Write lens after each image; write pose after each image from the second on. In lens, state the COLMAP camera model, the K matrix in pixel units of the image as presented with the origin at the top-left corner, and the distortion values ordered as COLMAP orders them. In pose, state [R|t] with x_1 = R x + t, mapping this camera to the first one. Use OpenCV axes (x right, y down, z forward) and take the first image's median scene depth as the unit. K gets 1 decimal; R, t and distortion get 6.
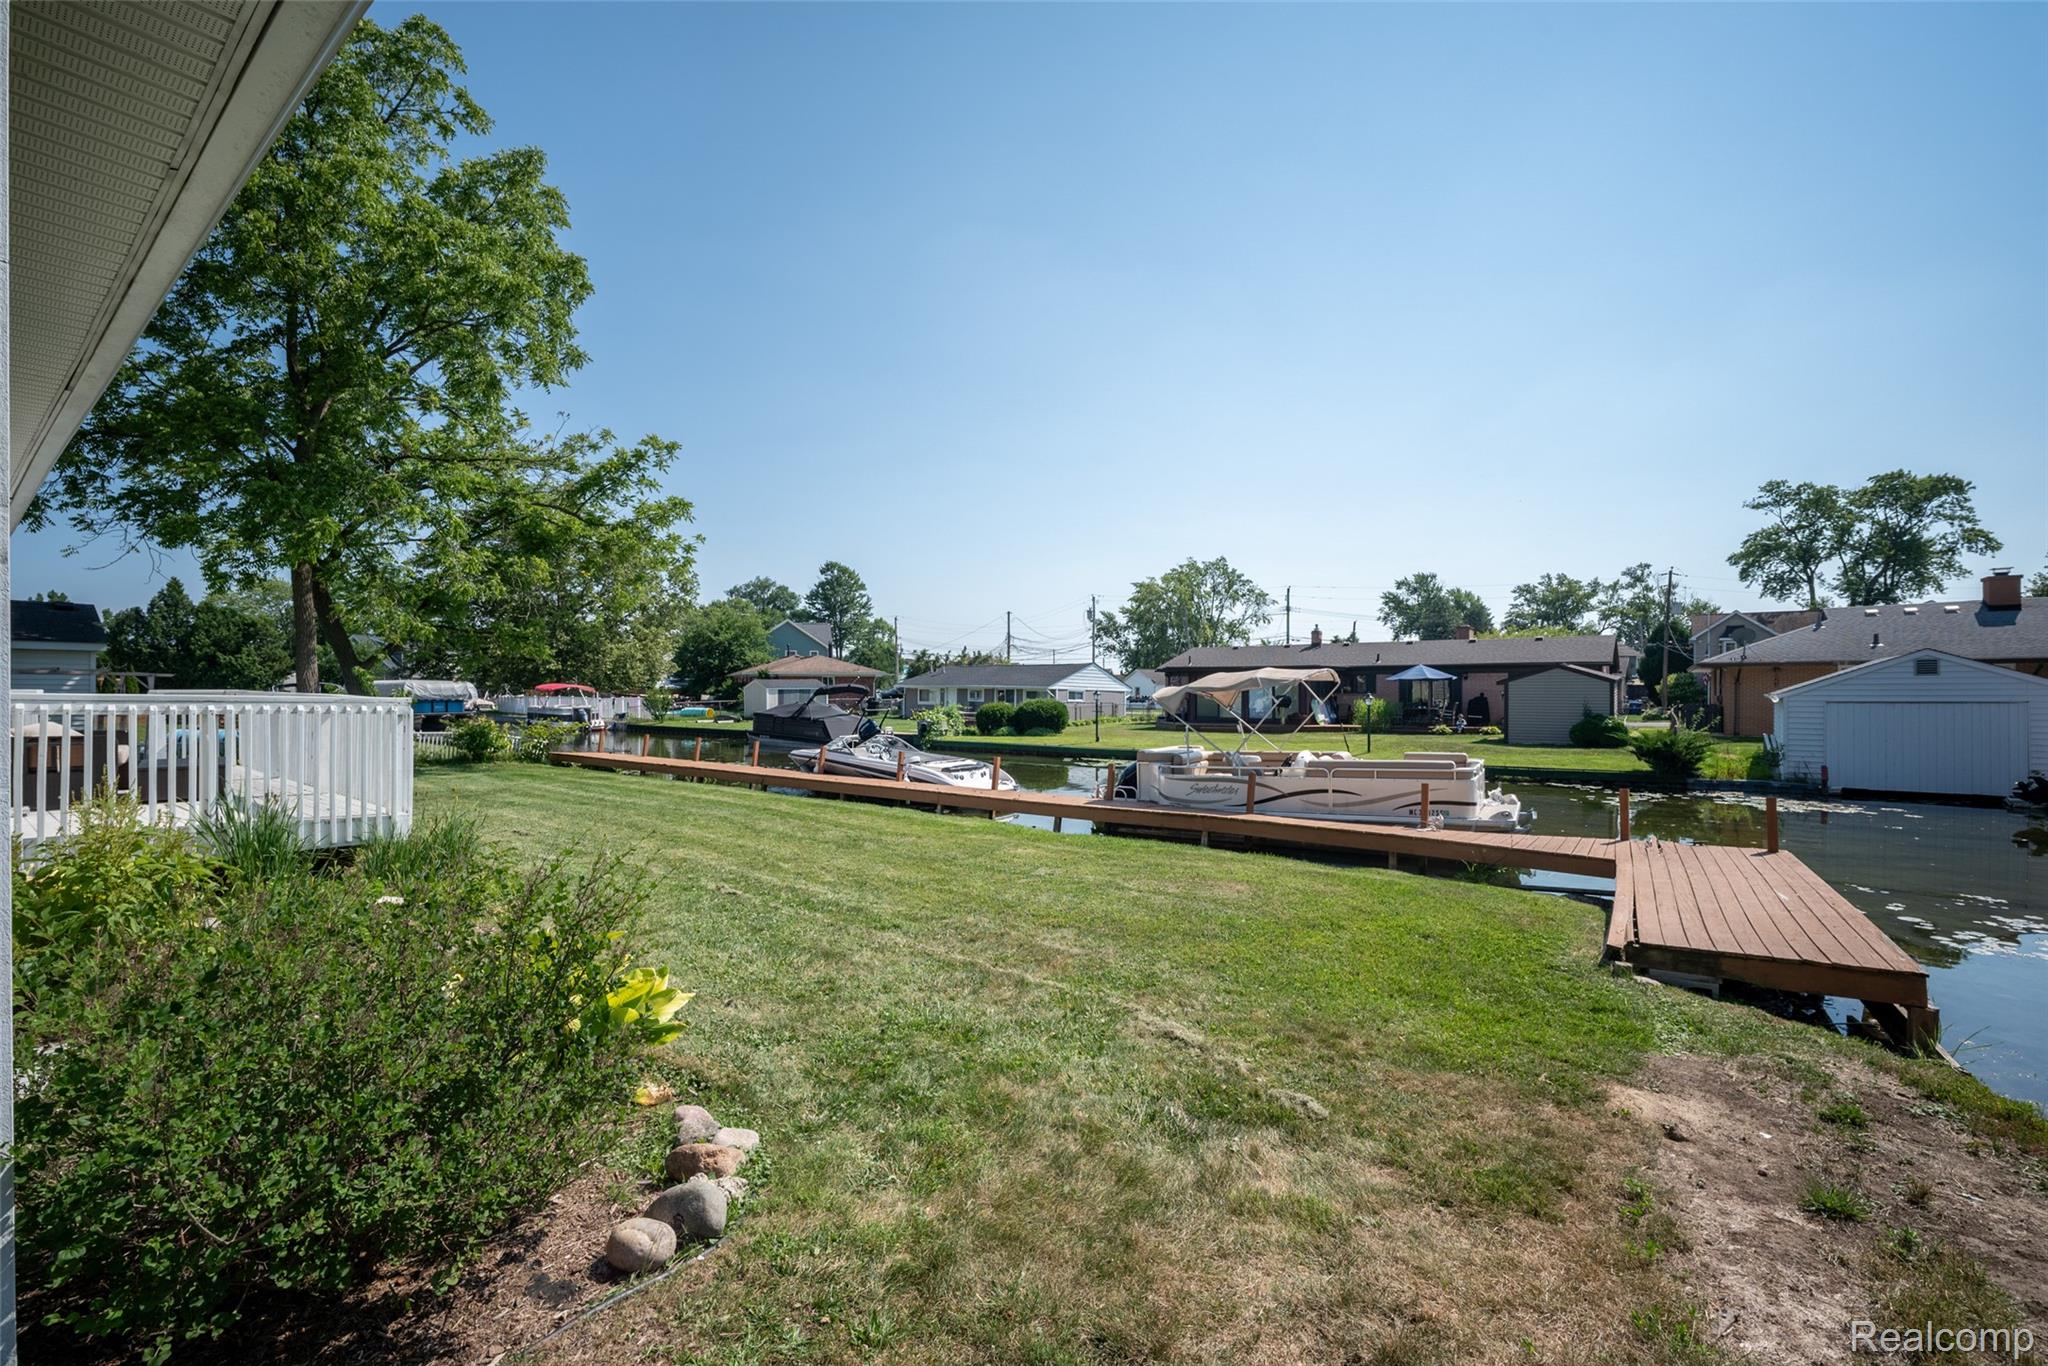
lens RADIAL K [[859.4, 0, 1024.0], [0, 859.4, 683.0], [0, 0, 1]] dist [0.000208, 0.000273]
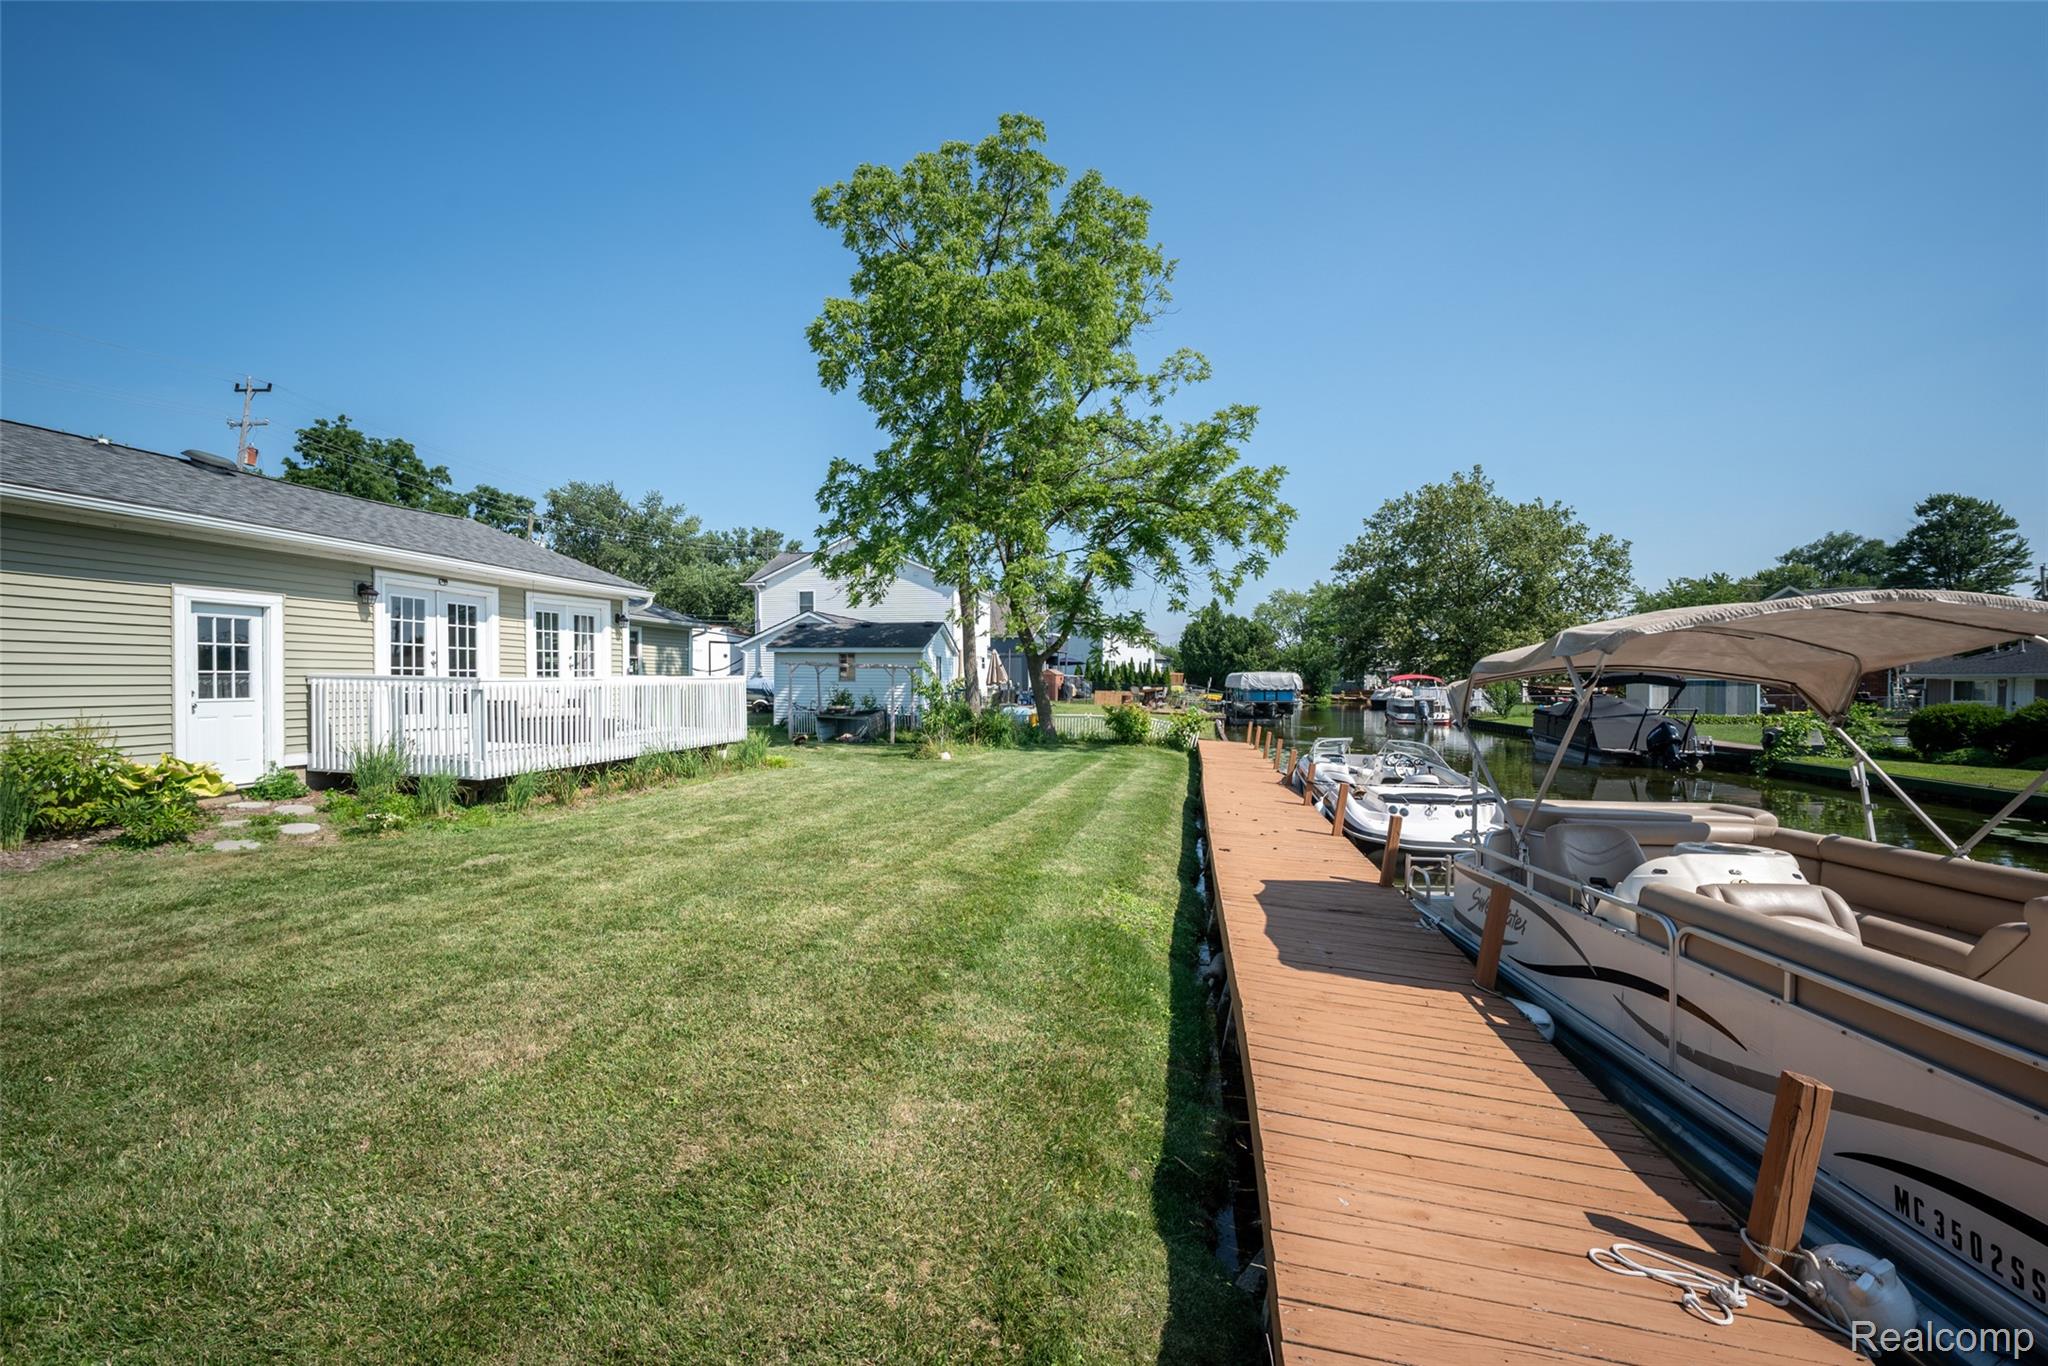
lens RADIAL K [[859.4, 0, 1024.0], [0, 859.4, 683.0], [0, 0, 1]] dist [0.000208, 0.000273]
pose [[0.475864, 0.003343, -0.879512, 0.069437], [0.004086, 0.999974, 0.006012, 0.001501], [0.879509, -0.006454, 0.475838, 0.087785]]
